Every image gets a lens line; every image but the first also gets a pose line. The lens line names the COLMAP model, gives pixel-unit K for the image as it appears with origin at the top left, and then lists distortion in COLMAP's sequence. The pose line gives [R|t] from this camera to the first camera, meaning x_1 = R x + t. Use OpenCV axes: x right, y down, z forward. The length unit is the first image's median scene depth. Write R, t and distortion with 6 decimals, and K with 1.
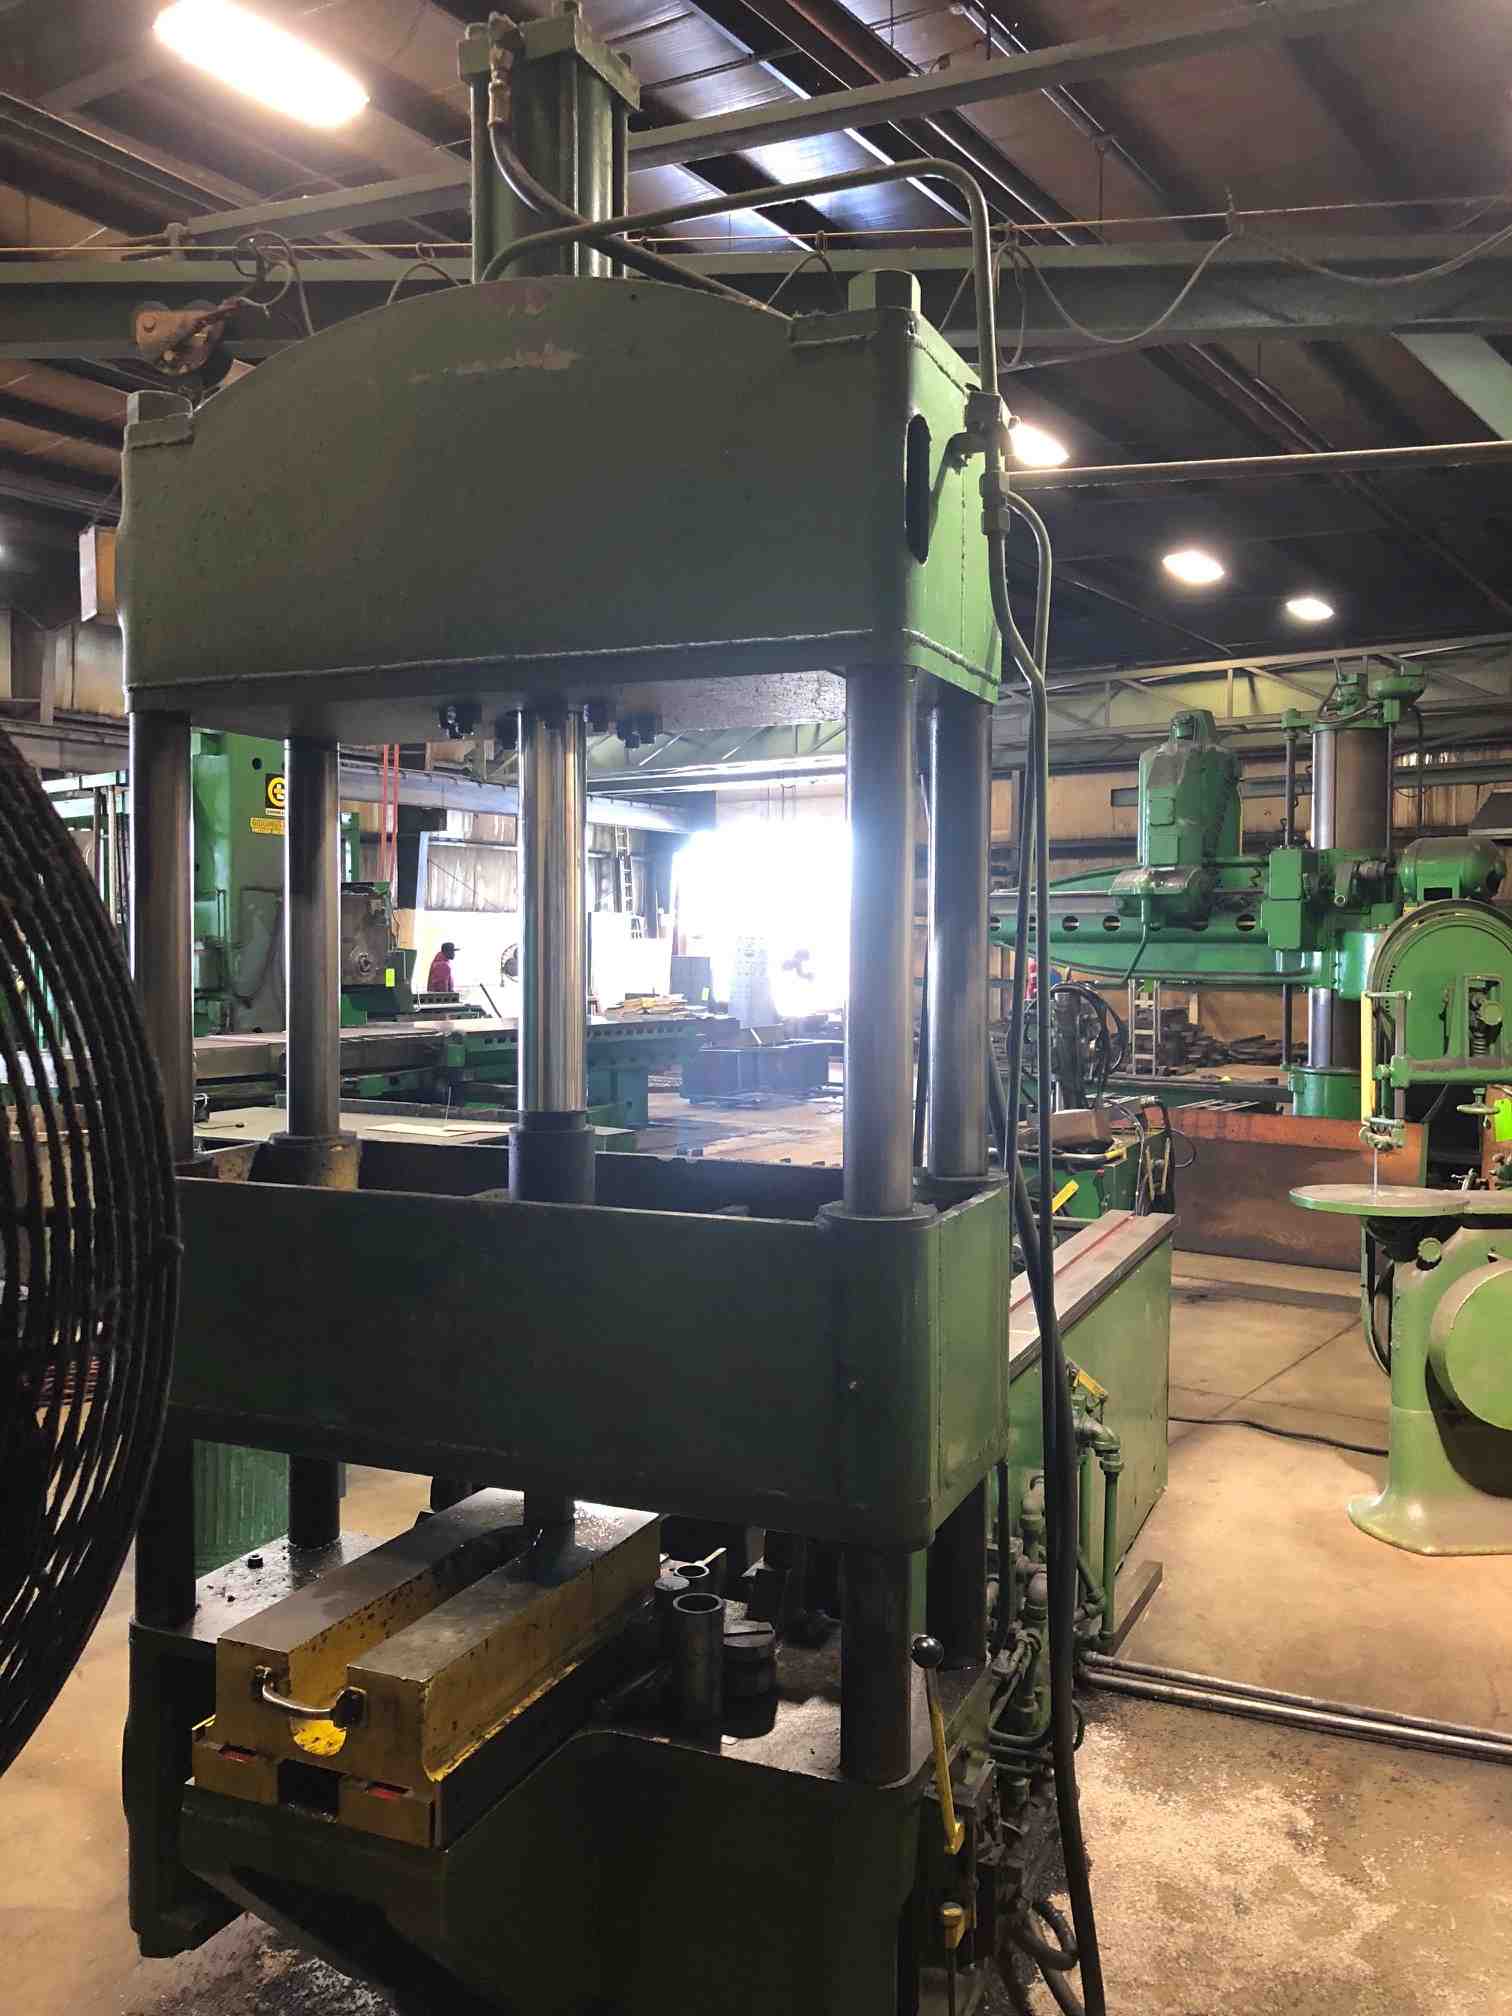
lens RADIAL K [[1663.9, 0, 760.2], [0, 1663.9, 1008.6], [0, 0, 1]] dist [0.037860, -0.020790]
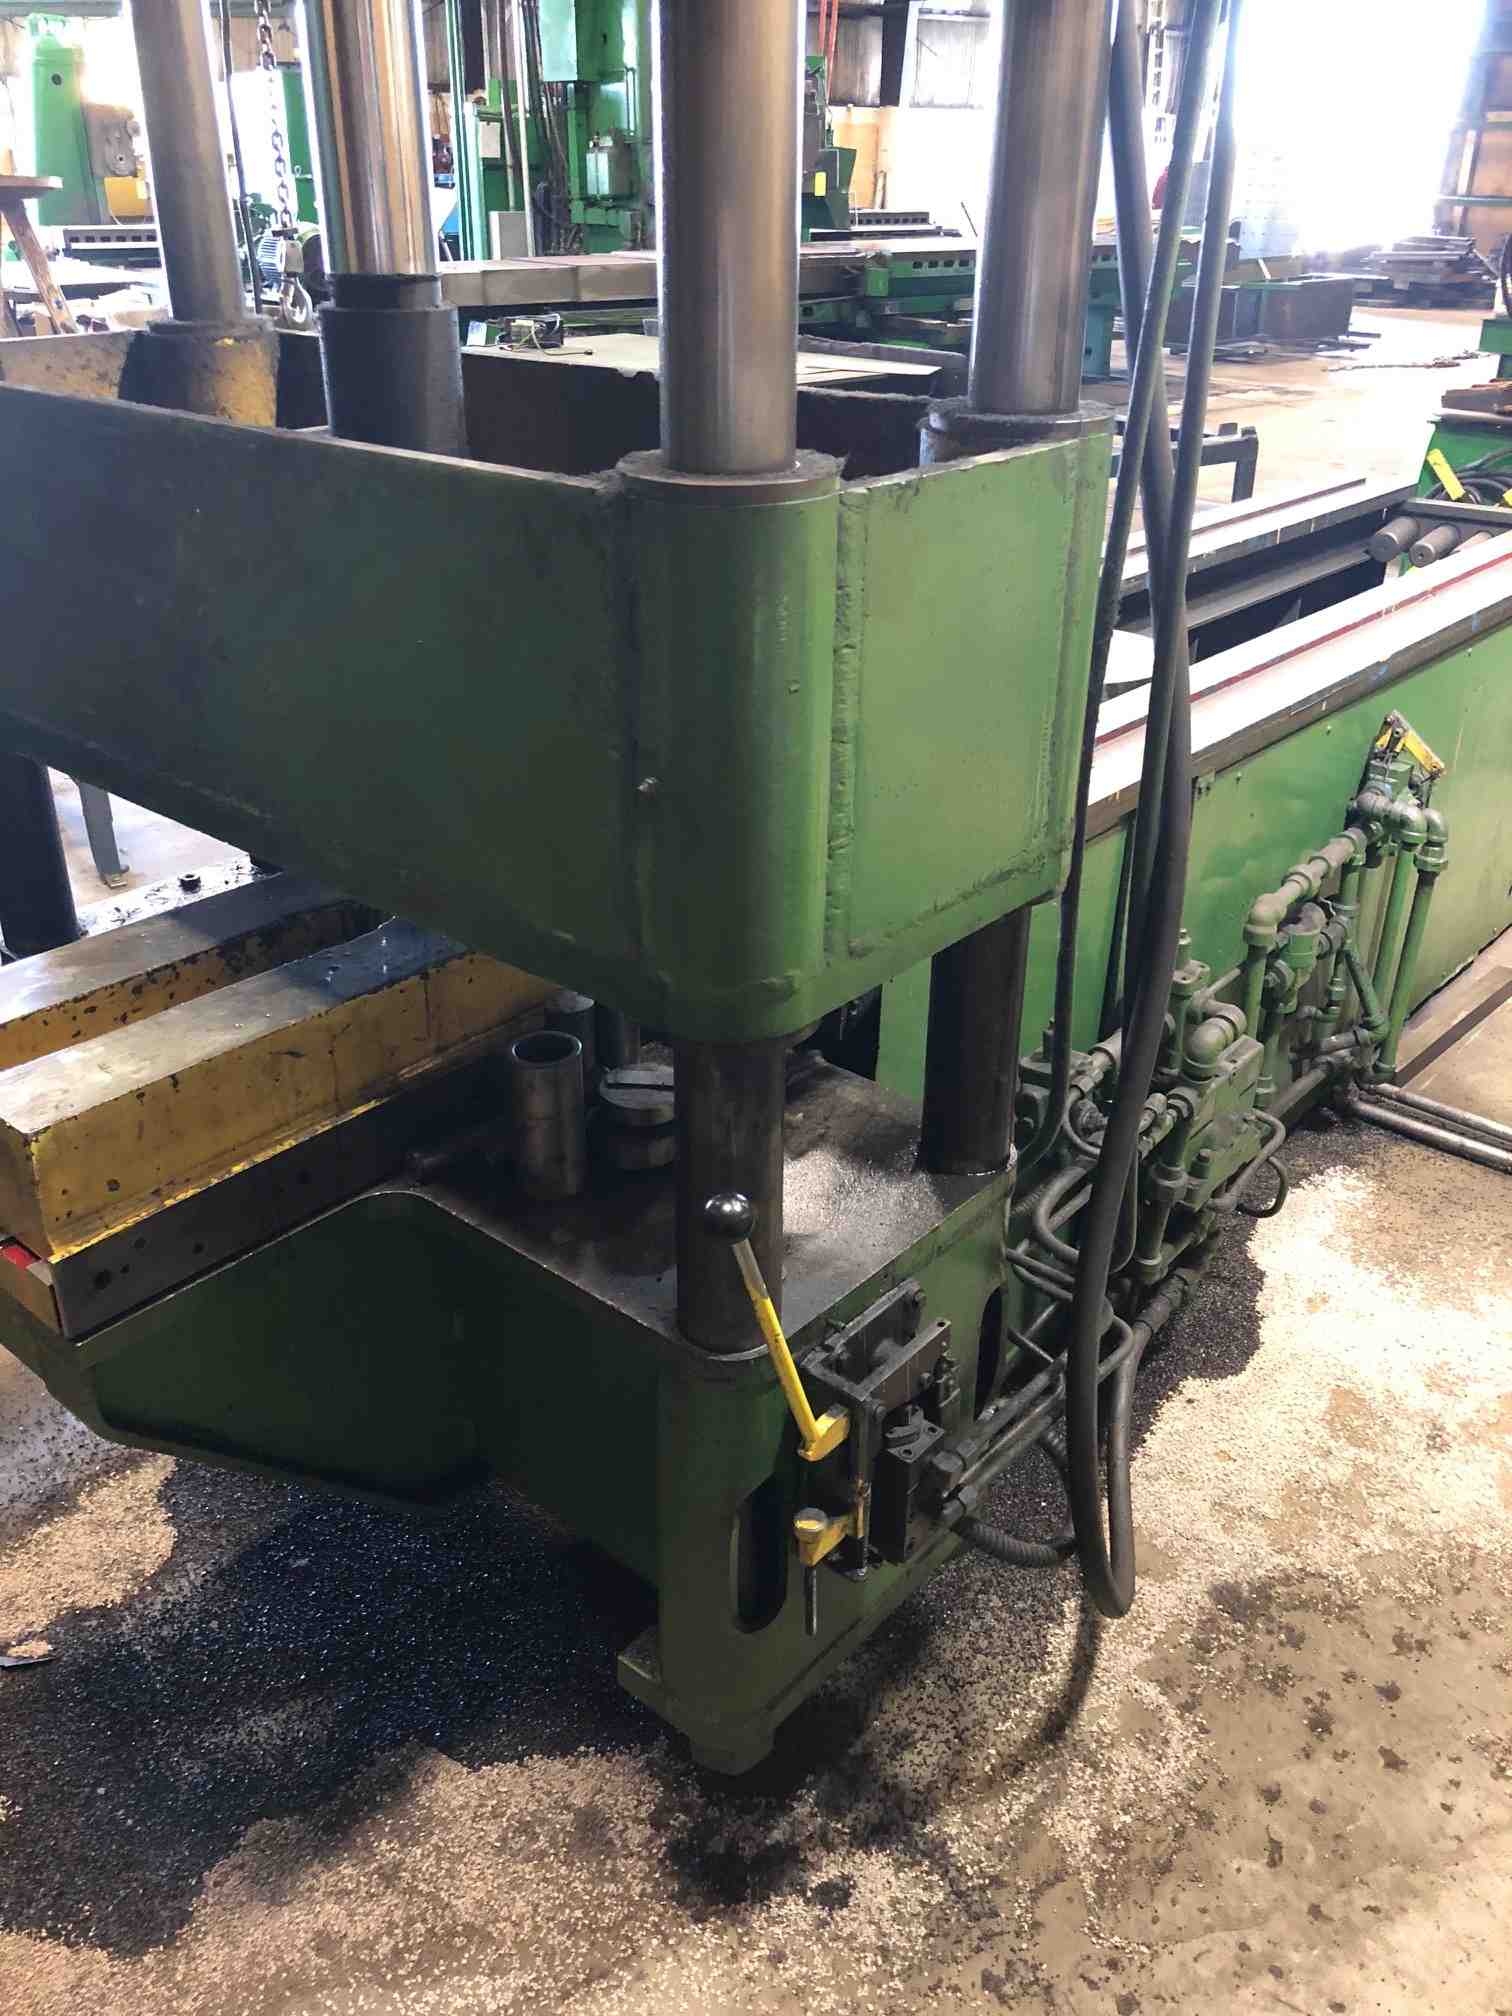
lens RADIAL K [[1663.9, 0, 755.9], [0, 1663.9, 993.5], [0, 0, 1]] dist [0.037860, -0.020790]
pose [[0.954580, 0.134217, -0.266012, 0.131924], [-0.013818, 0.911777, 0.410453, 0.030424], [0.297634, -0.388134, 0.872219, 0.255189]]
